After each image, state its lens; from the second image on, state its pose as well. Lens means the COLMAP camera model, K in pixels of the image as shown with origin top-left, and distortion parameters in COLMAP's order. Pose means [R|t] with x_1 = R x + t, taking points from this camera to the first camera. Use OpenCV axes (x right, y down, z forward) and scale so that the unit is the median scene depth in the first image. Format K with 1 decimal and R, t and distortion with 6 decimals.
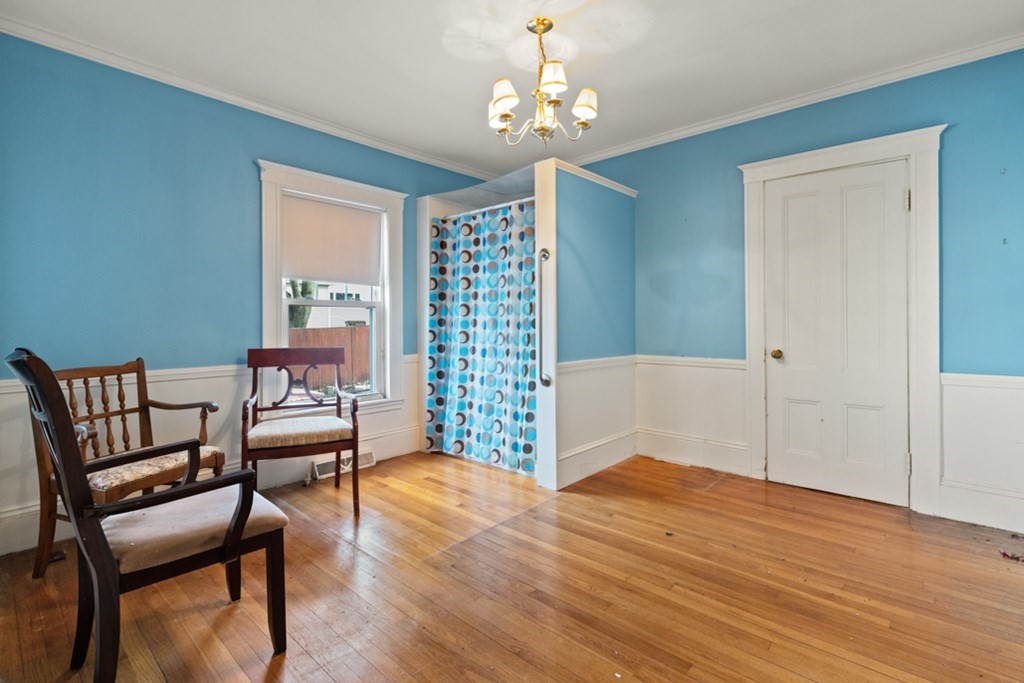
lens RADIAL K [[480.8, 0, 507.2], [0, 480.8, 307.2], [0, 0, 1]] dist [0.002940, 0.000094]
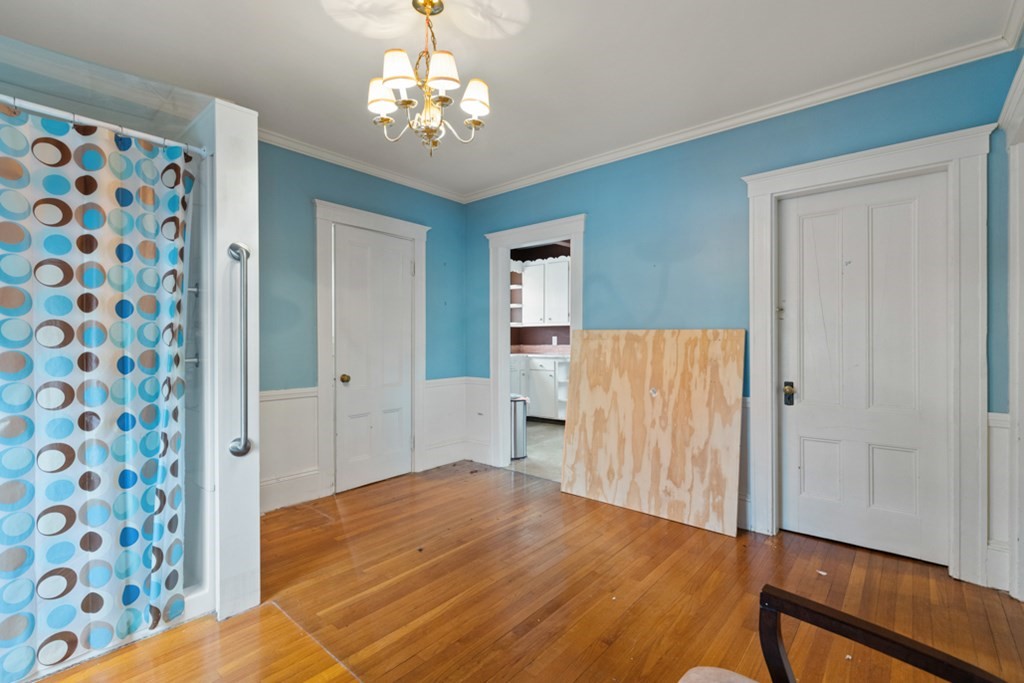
lens RADIAL K [[465.0, 0, 509.1], [0, 465.0, 333.3], [0, 0, 1]] dist [0.001006, -0.000234]
pose [[-0.036535, 0.018485, 0.999161, -0.548091], [-0.024940, 0.999501, -0.019404, 0.002936], [-0.999021, -0.025628, -0.036056, 0.649938]]
